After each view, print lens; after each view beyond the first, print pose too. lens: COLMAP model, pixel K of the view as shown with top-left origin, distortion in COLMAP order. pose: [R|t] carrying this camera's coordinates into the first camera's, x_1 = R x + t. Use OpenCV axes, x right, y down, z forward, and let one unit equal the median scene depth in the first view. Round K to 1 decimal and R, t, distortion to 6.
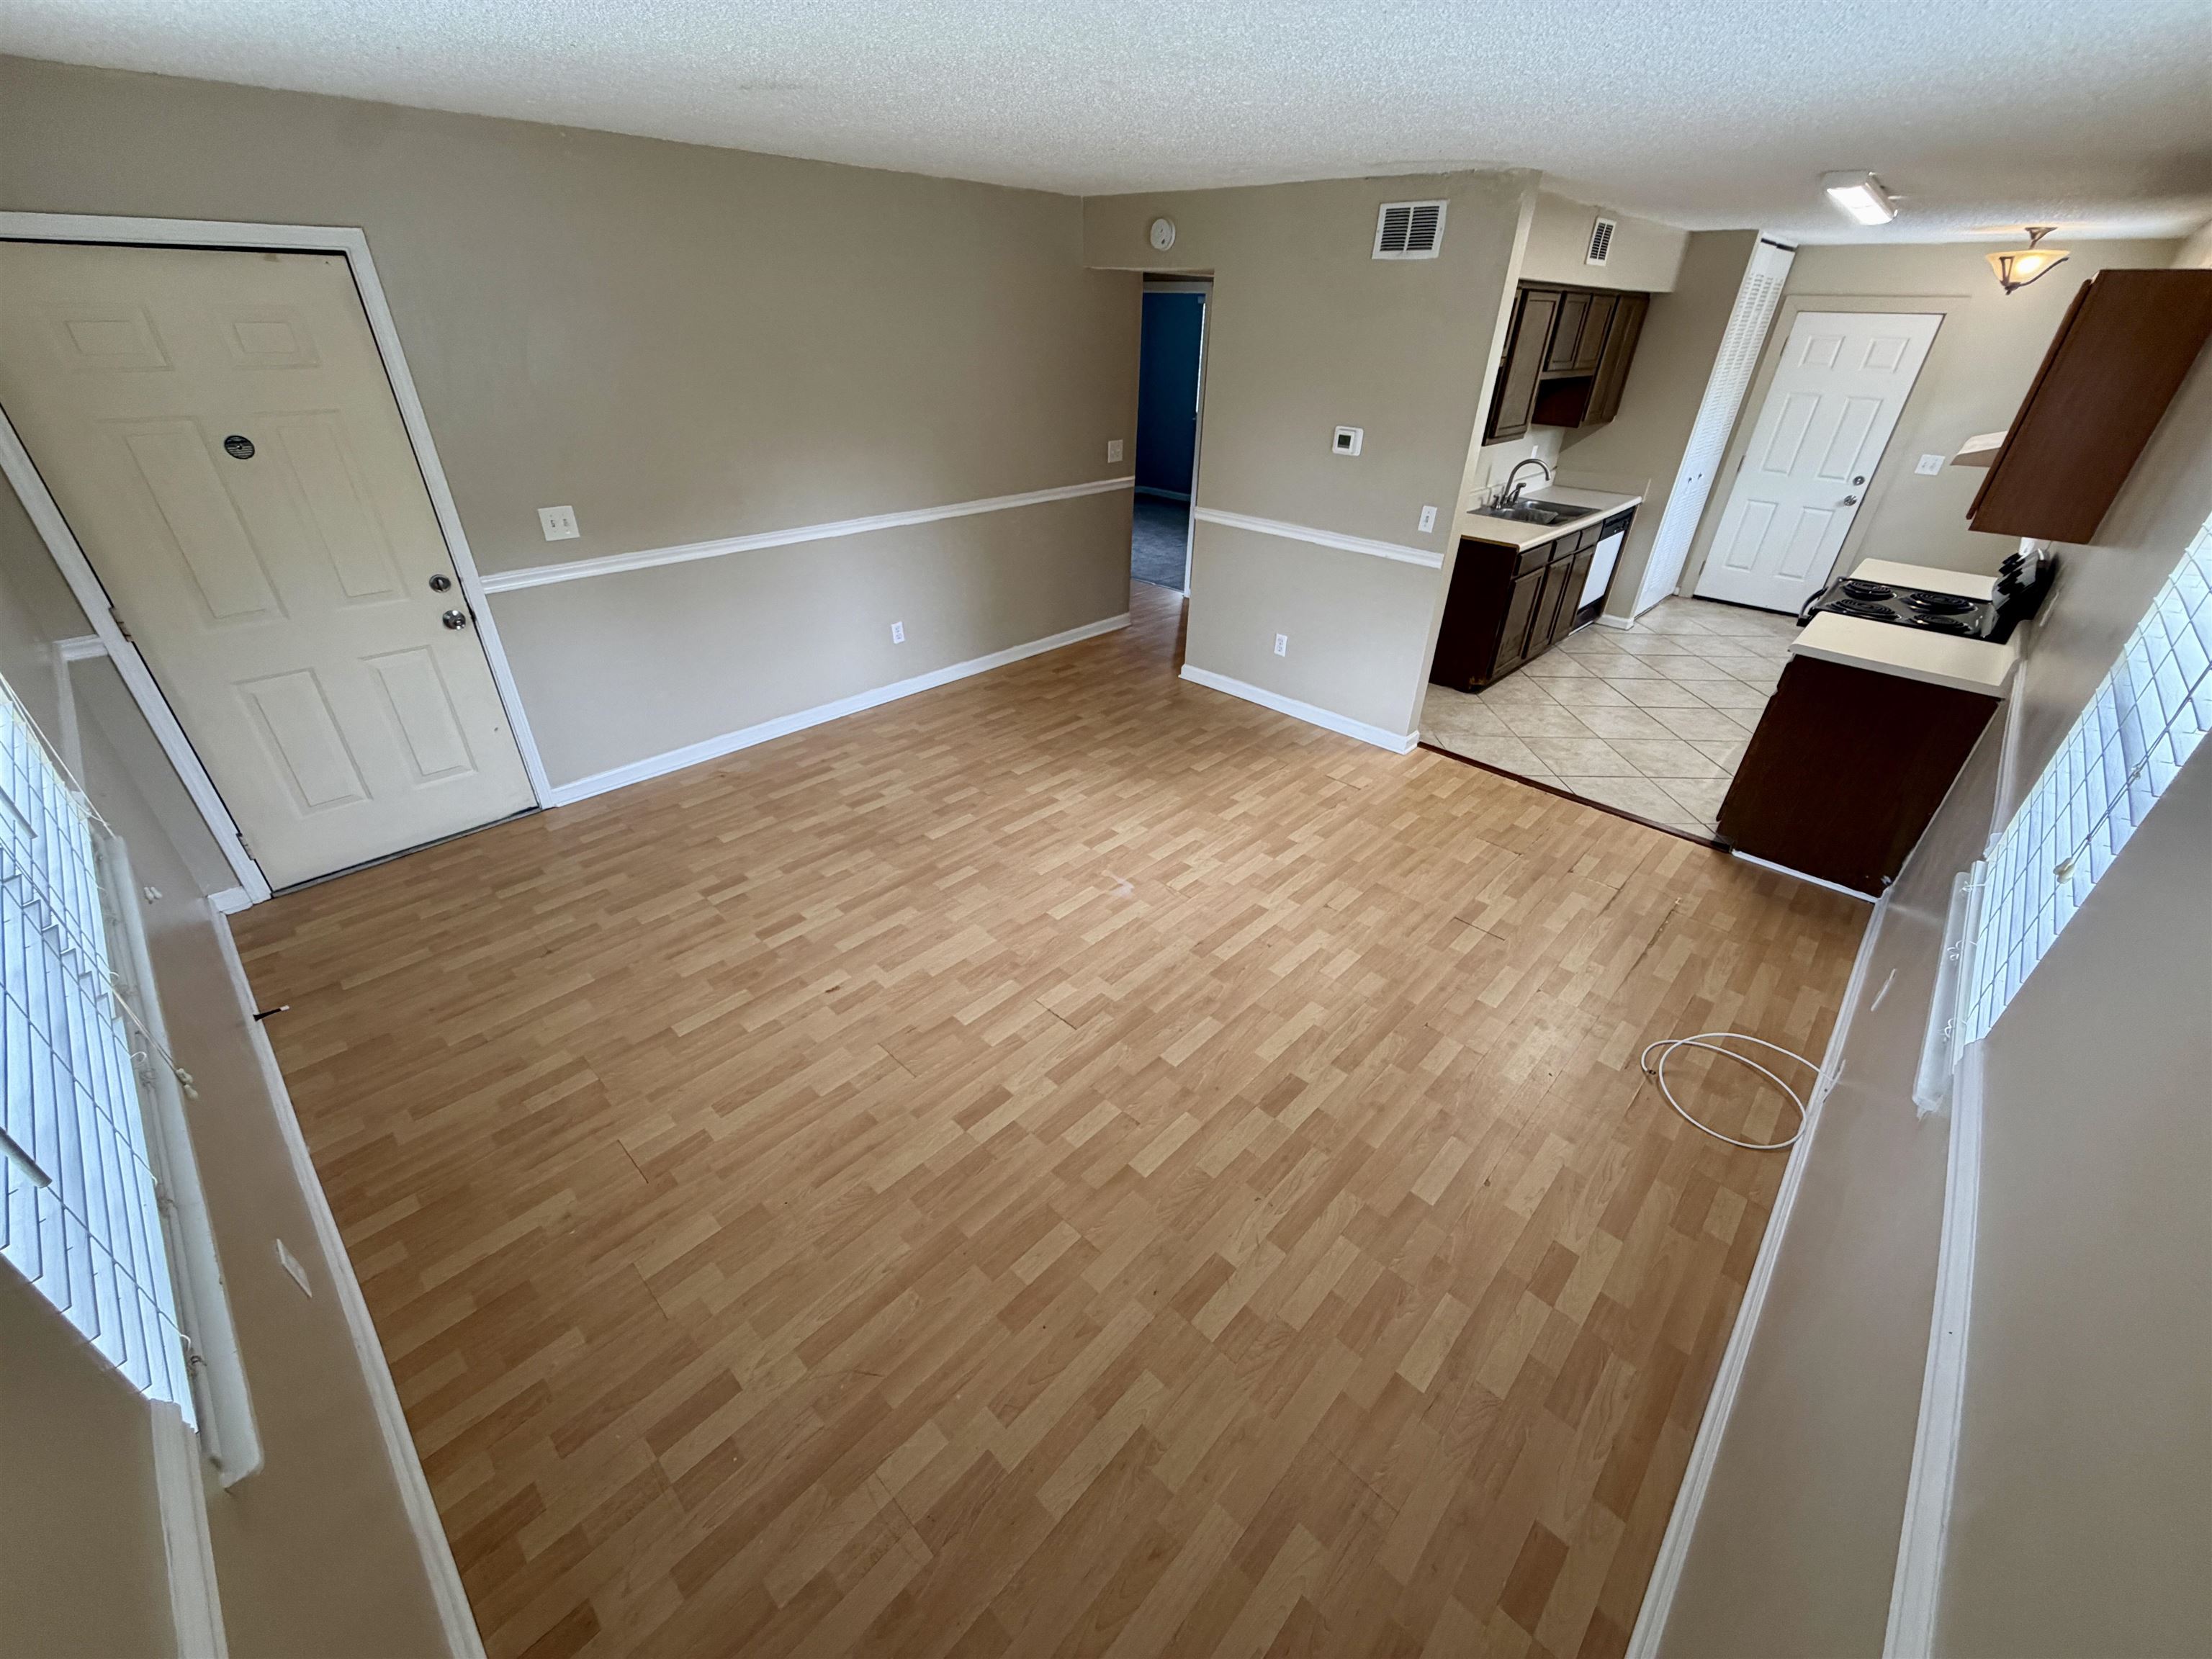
lens RADIAL K [[880.5, 0, 1103.3], [0, 880.5, 830.2], [0, 0, 1]] dist [0.001264, -0.000293]
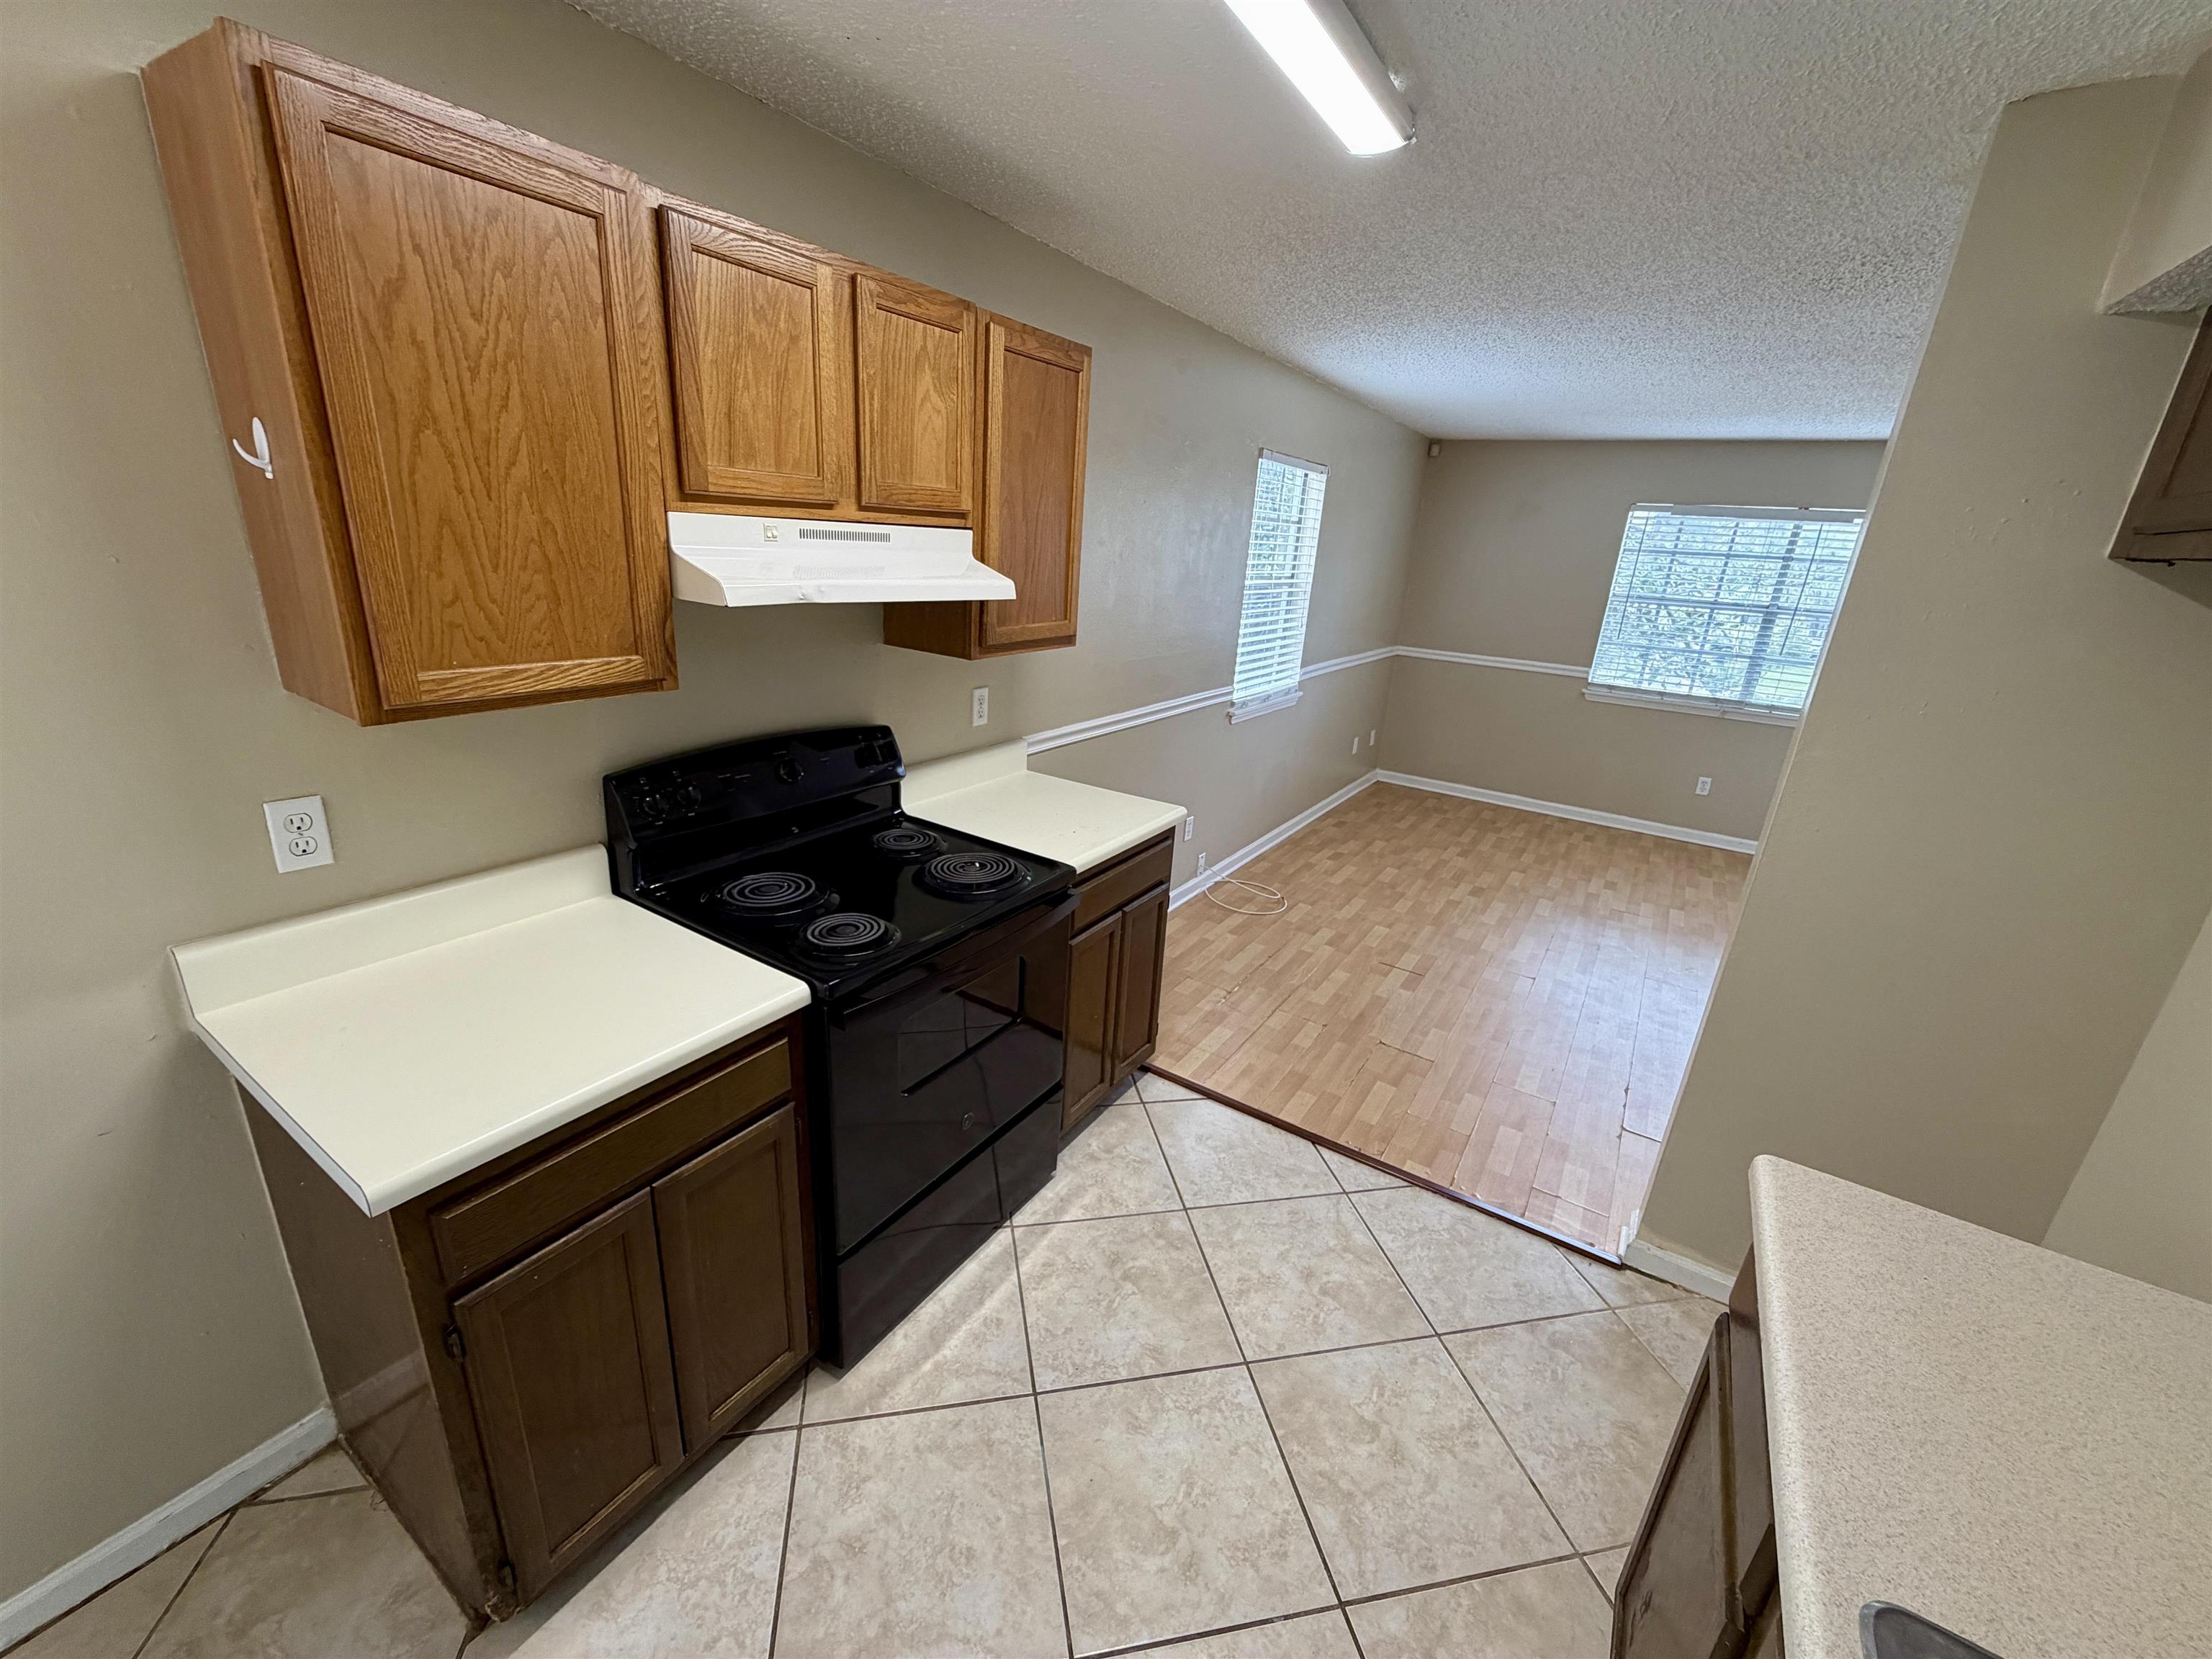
lens RADIAL K [[880.5, 0, 1103.3], [0, 880.5, 830.2], [0, 0, 1]] dist [0.001264, -0.000293]
pose [[-0.979681, -0.024912, -0.199007, 0.918034], [-0.168165, 0.642750, 0.747390, -0.700015], [0.109292, 0.765670, -0.633880, 1.365321]]
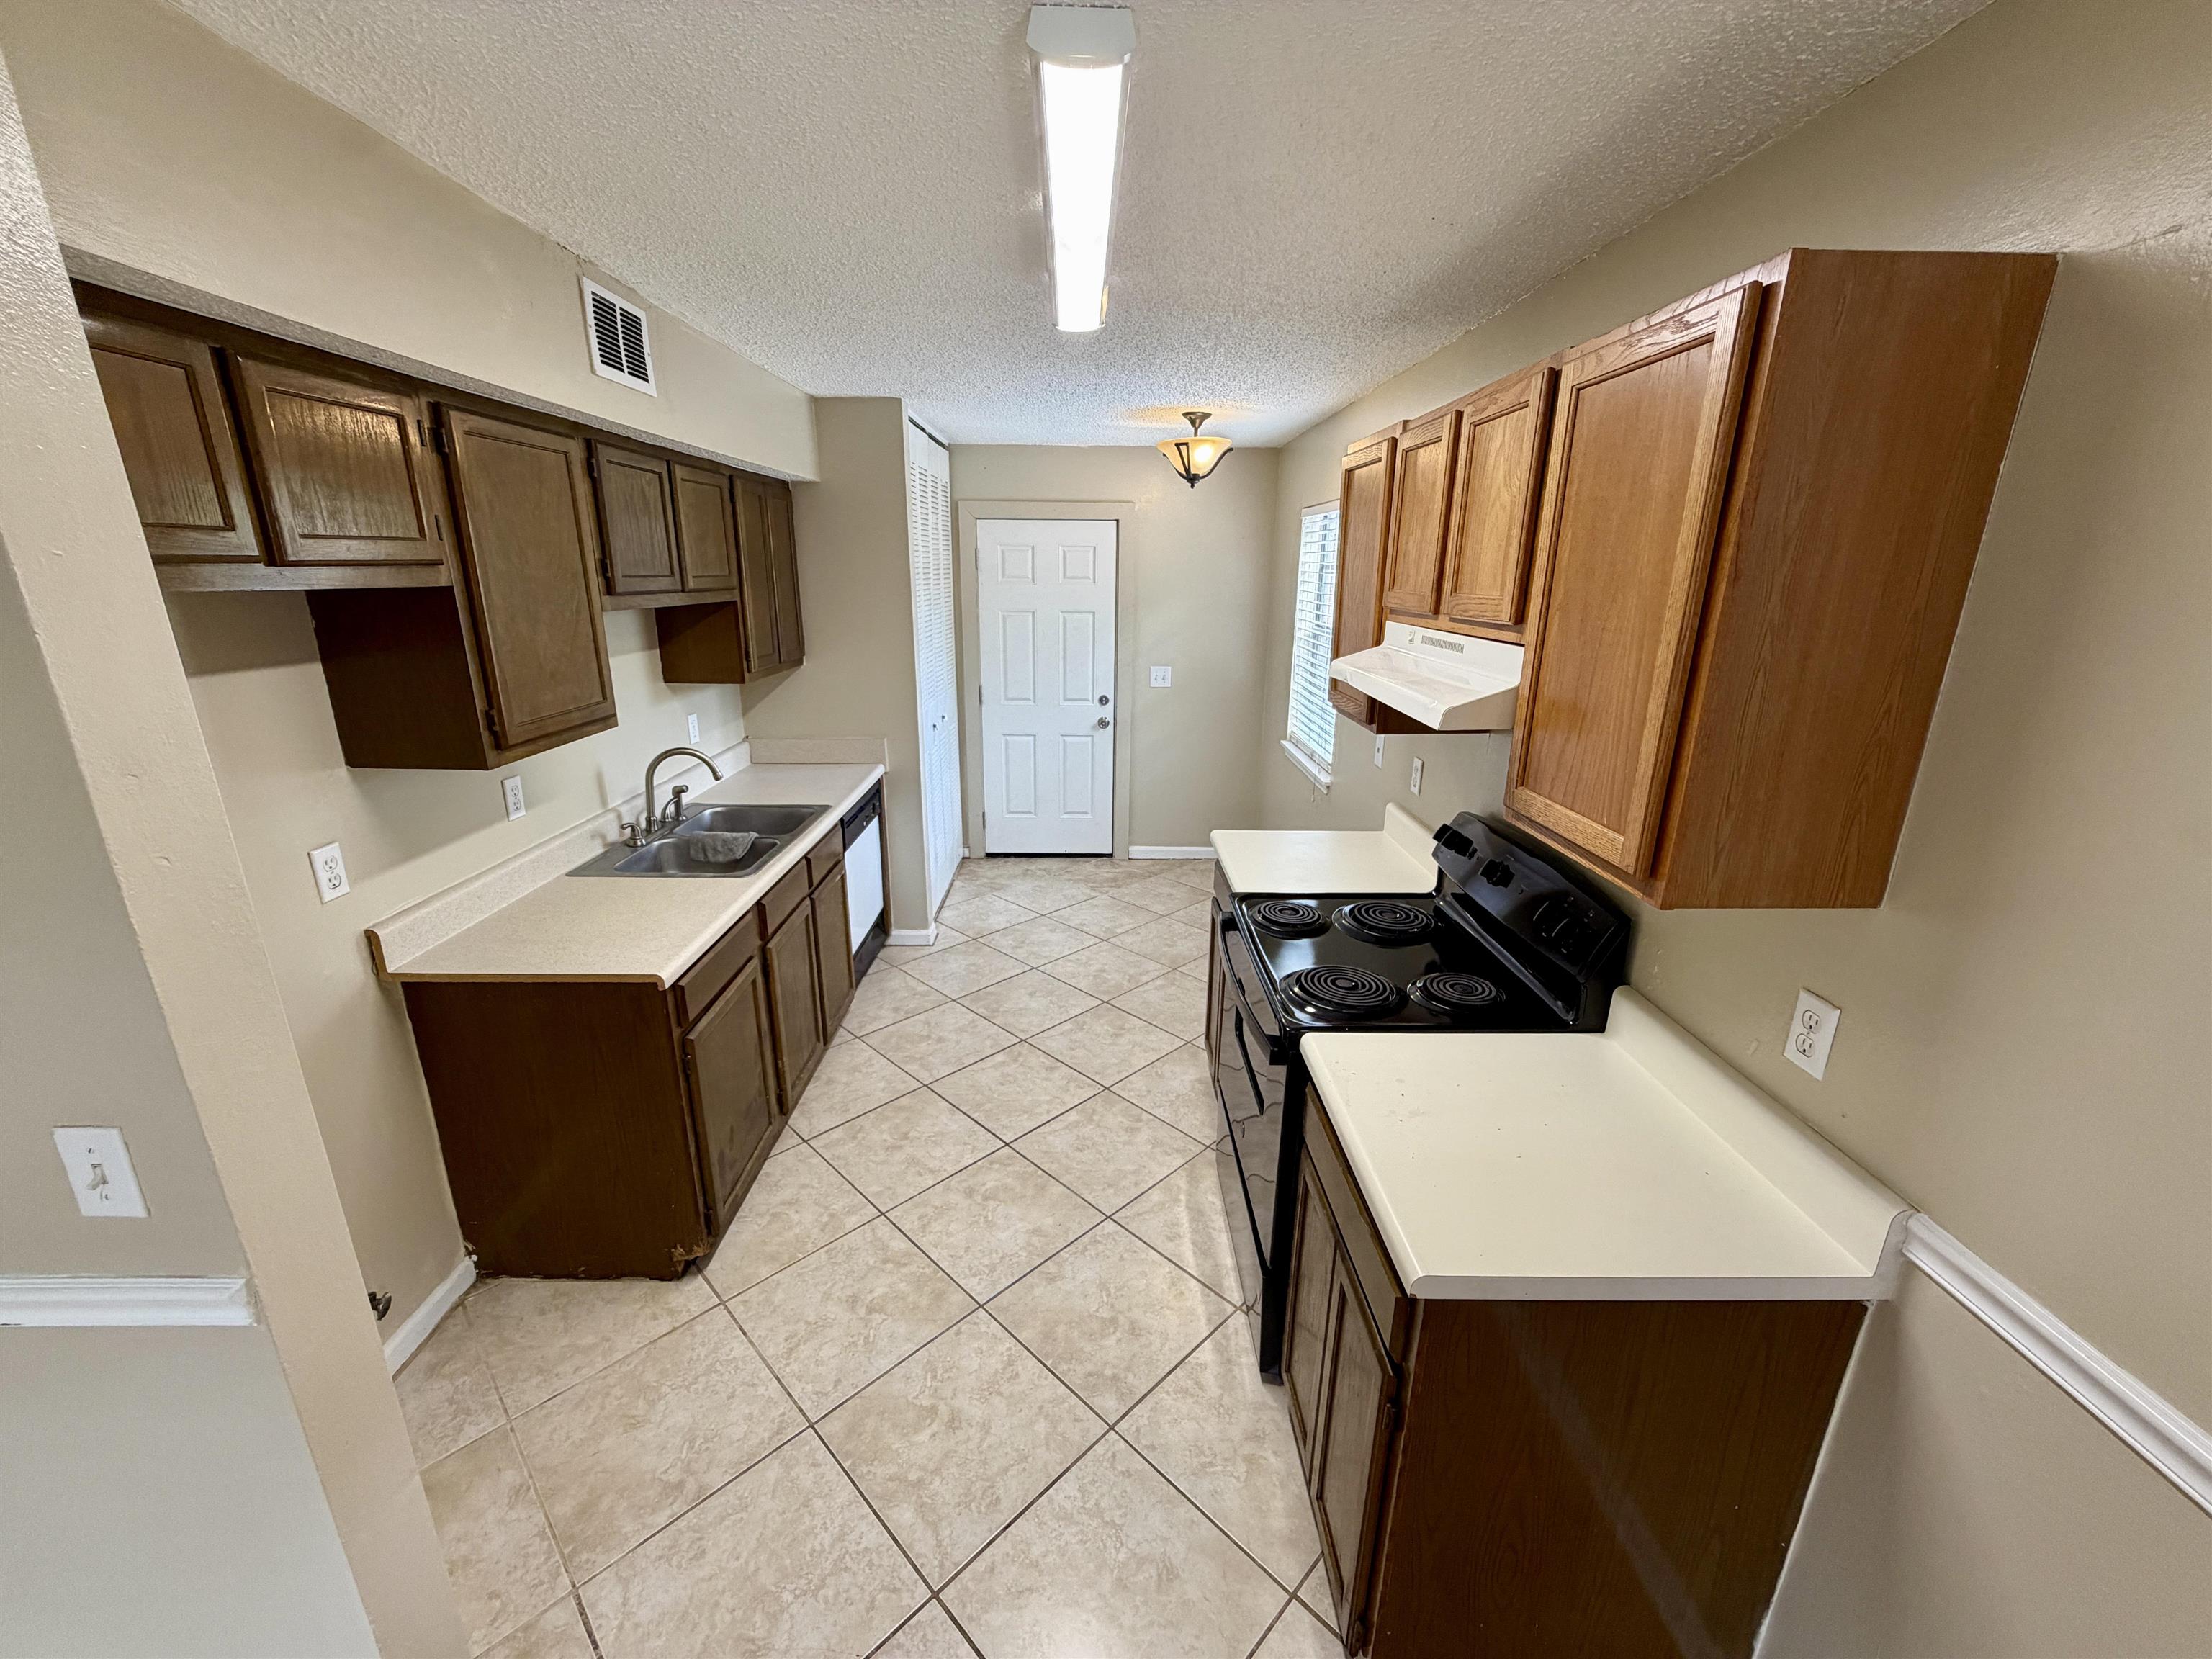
lens RADIAL K [[880.5, 0, 1103.3], [0, 880.5, 830.2], [0, 0, 1]] dist [0.001264, -0.000293]
pose [[0.718370, -0.216768, 0.661027, 0.463339], [0.363541, 0.927118, -0.091051, -0.348268], [-0.593113, 0.305719, 0.744817, 0.697127]]
